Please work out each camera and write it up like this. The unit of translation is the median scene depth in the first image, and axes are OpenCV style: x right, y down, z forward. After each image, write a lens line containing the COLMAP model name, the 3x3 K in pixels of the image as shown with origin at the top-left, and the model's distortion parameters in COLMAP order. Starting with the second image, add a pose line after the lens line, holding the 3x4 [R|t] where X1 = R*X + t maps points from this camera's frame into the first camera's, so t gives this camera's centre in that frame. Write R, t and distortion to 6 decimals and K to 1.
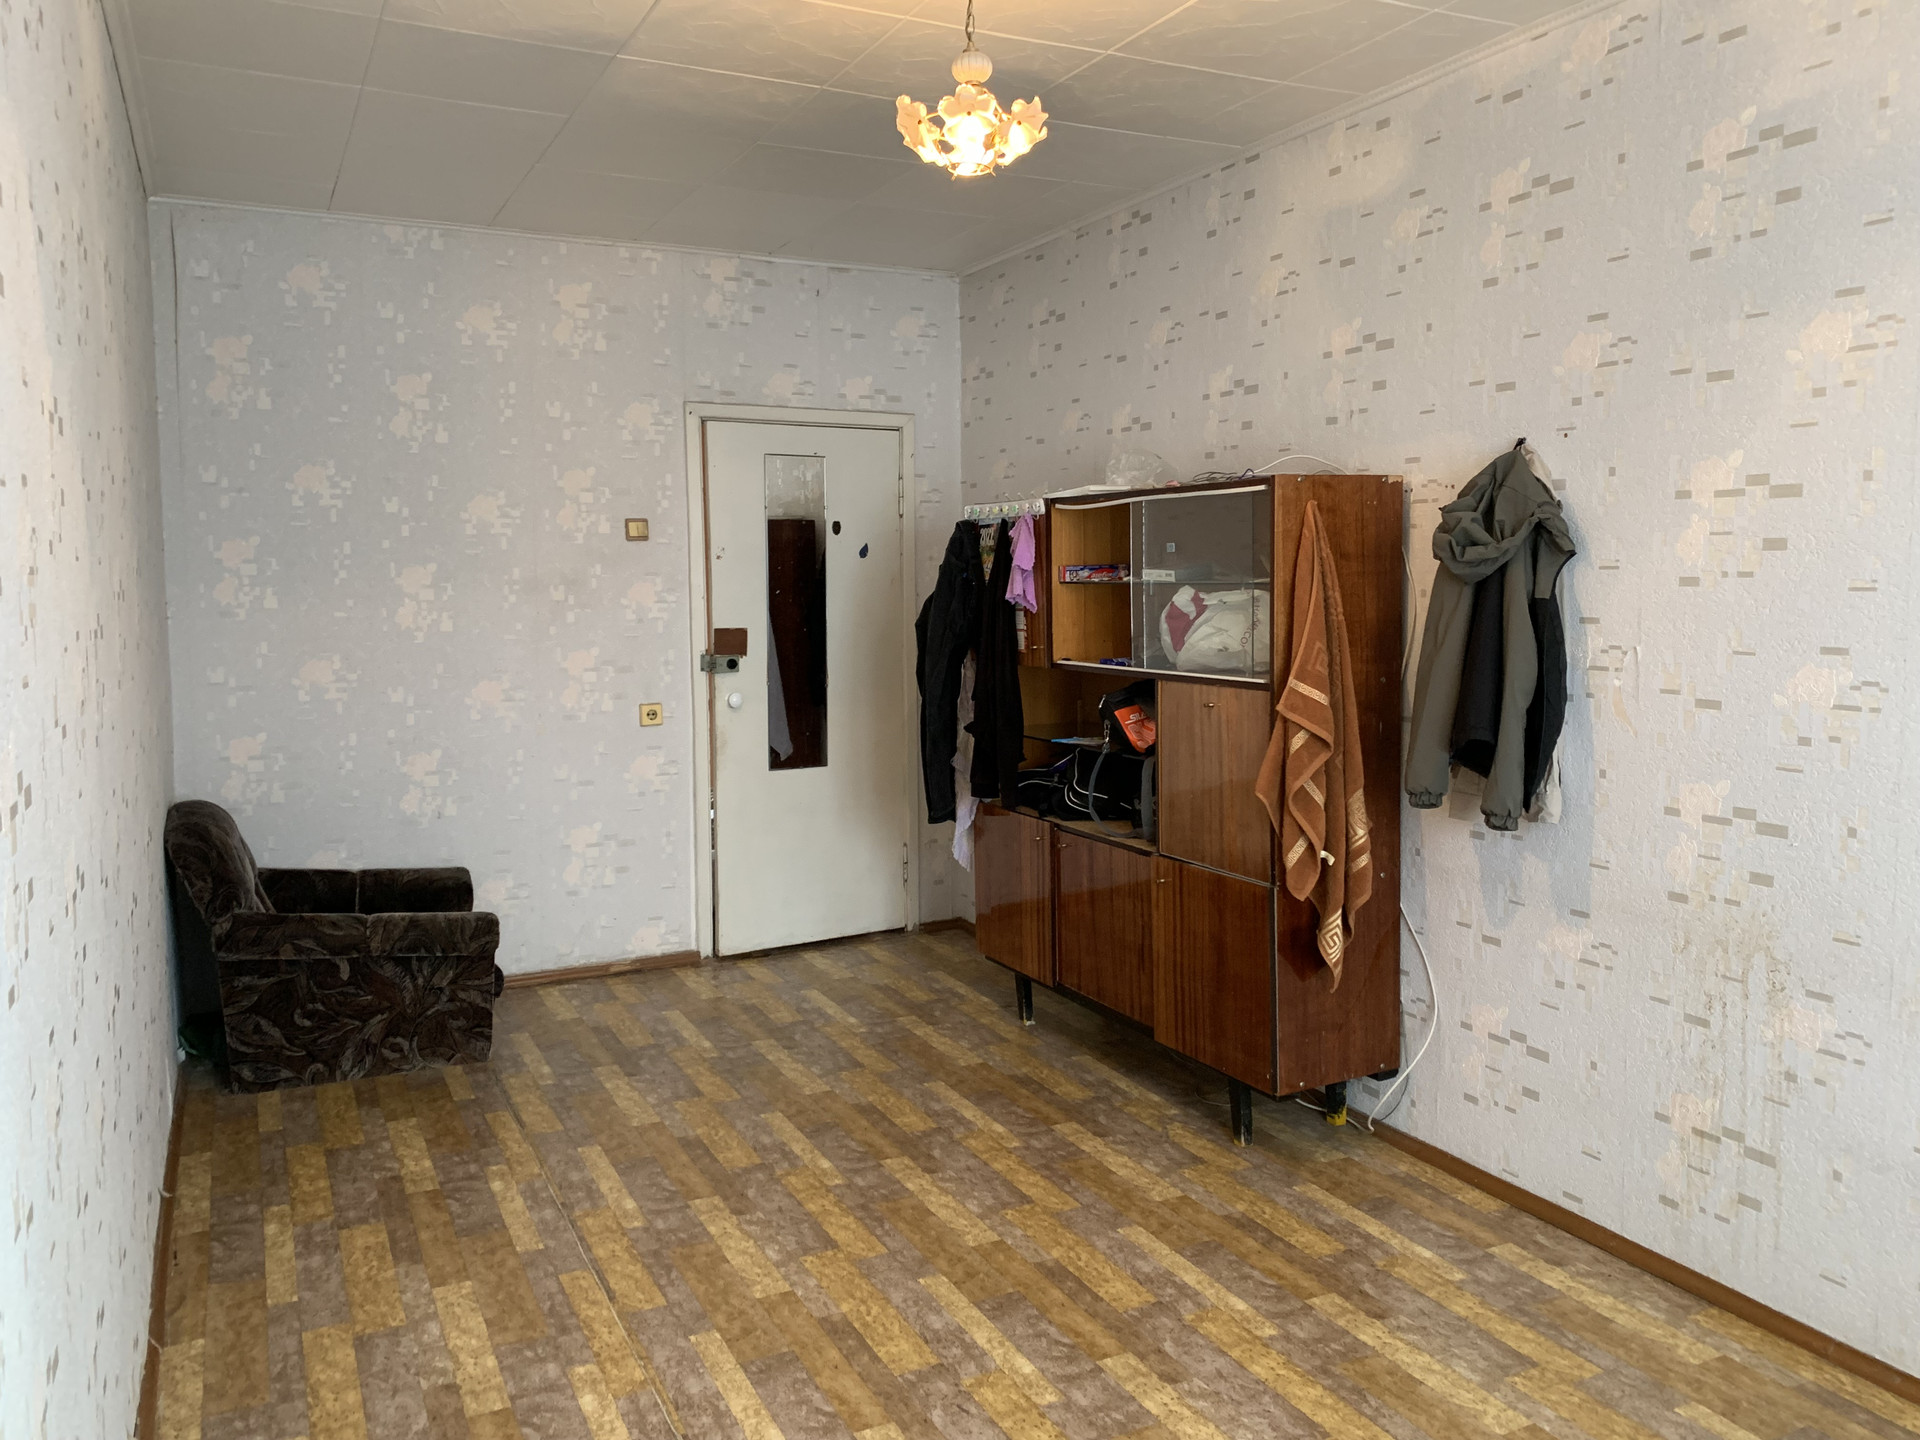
lens RADIAL K [[1465.3, 0, 972.7], [0, 1465.3, 688.7], [0, 0, 1]] dist [0.046778, -0.065510]
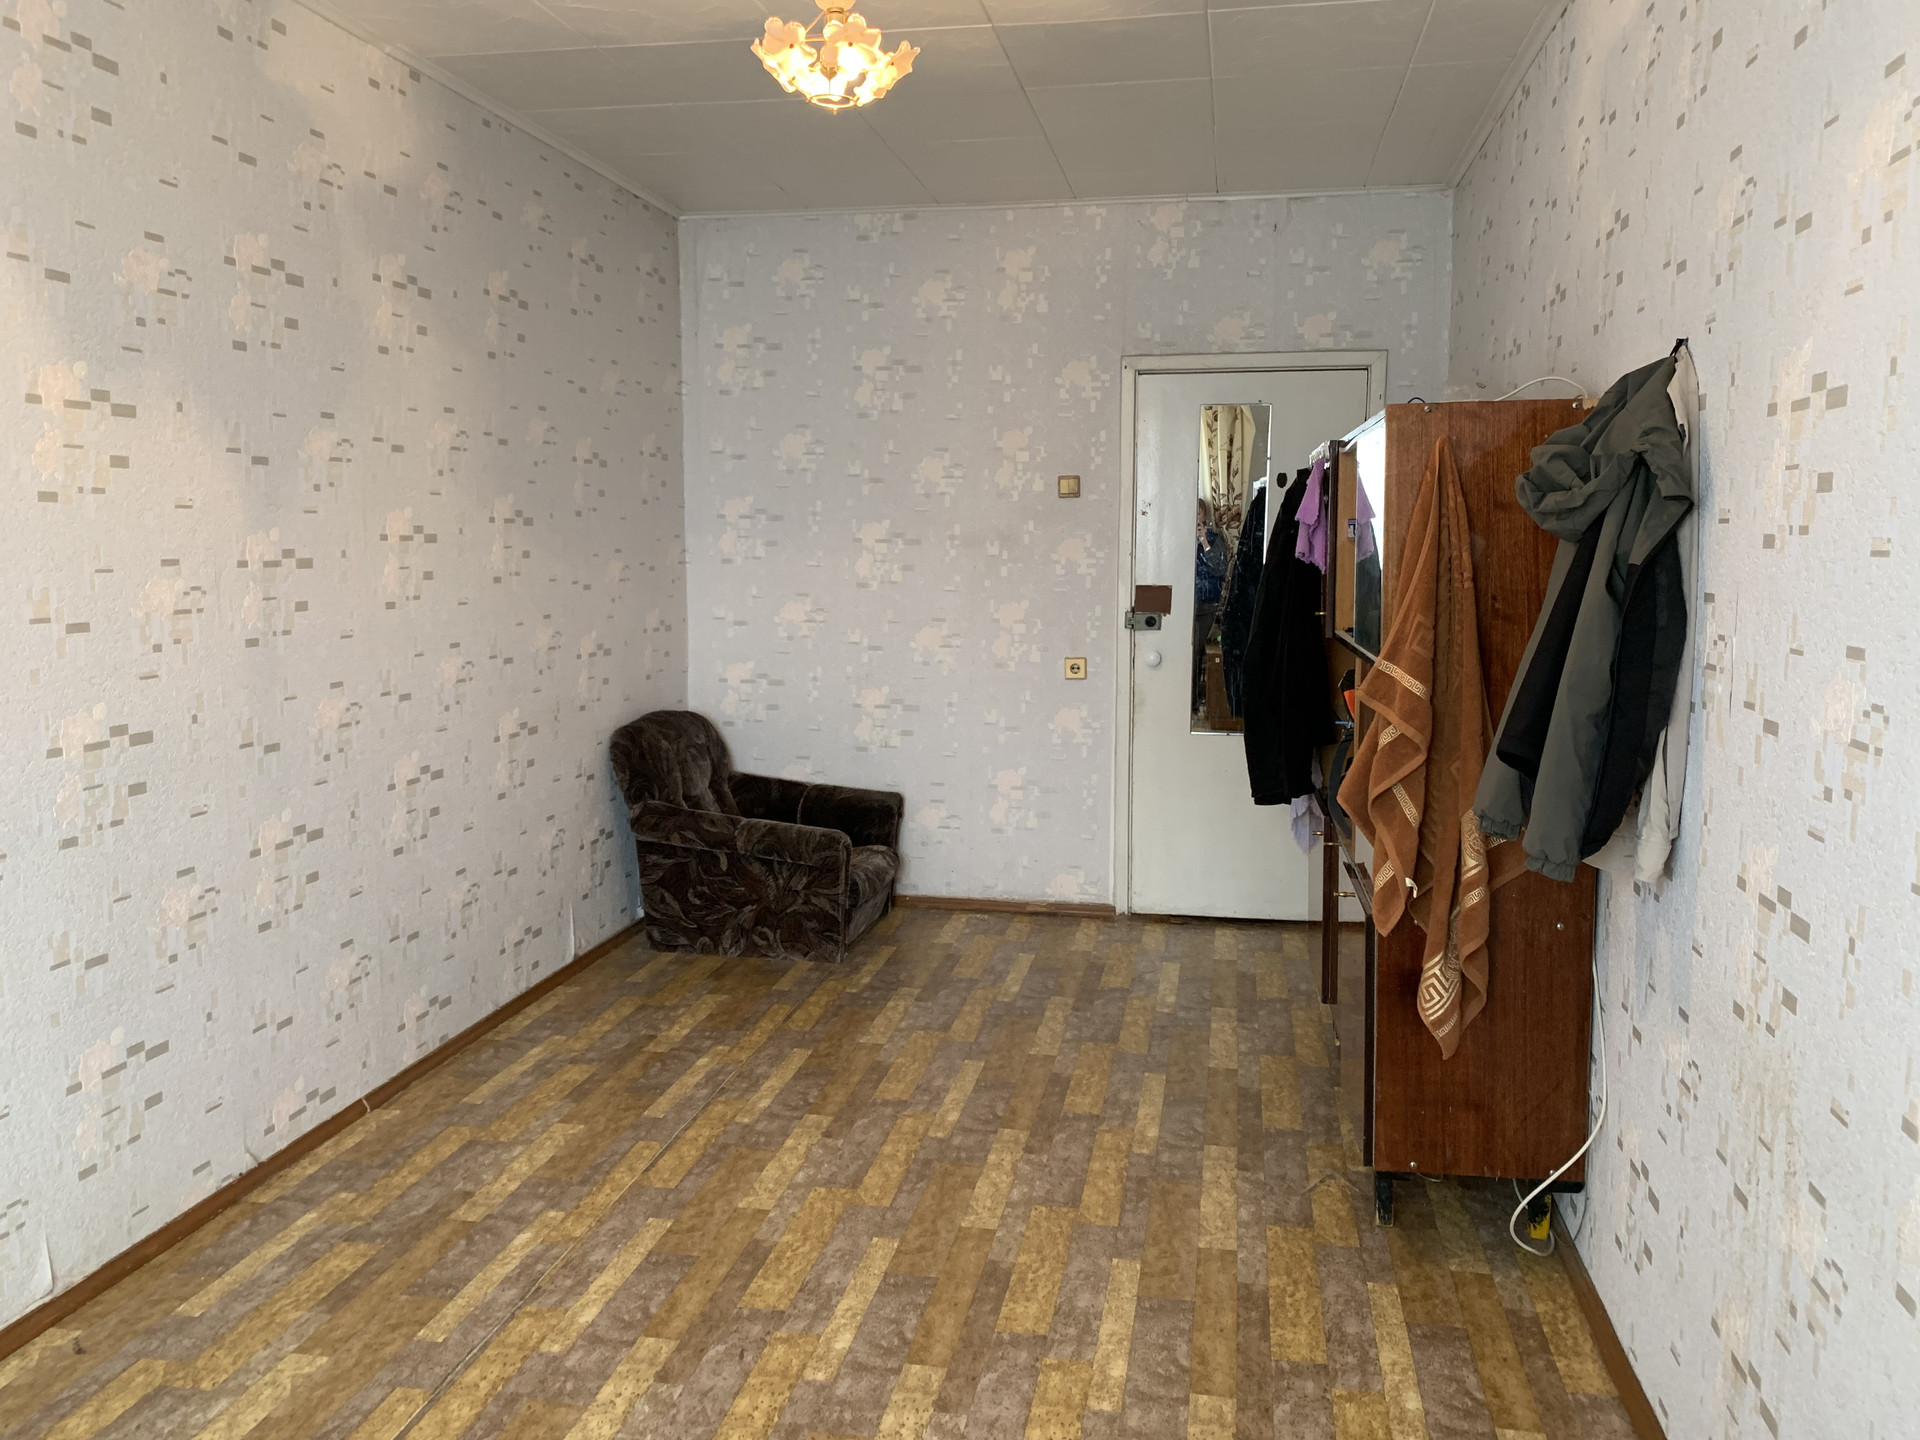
lens RADIAL K [[1465.3, 0, 956.1], [0, 1465.3, 690.2], [0, 0, 1]] dist [0.046778, -0.065510]
pose [[0.796575, 0.072956, -0.600122, 0.415308], [-0.057479, 0.997334, 0.044949, -0.010195], [0.601801, -0.001311, 0.798645, 0.174525]]
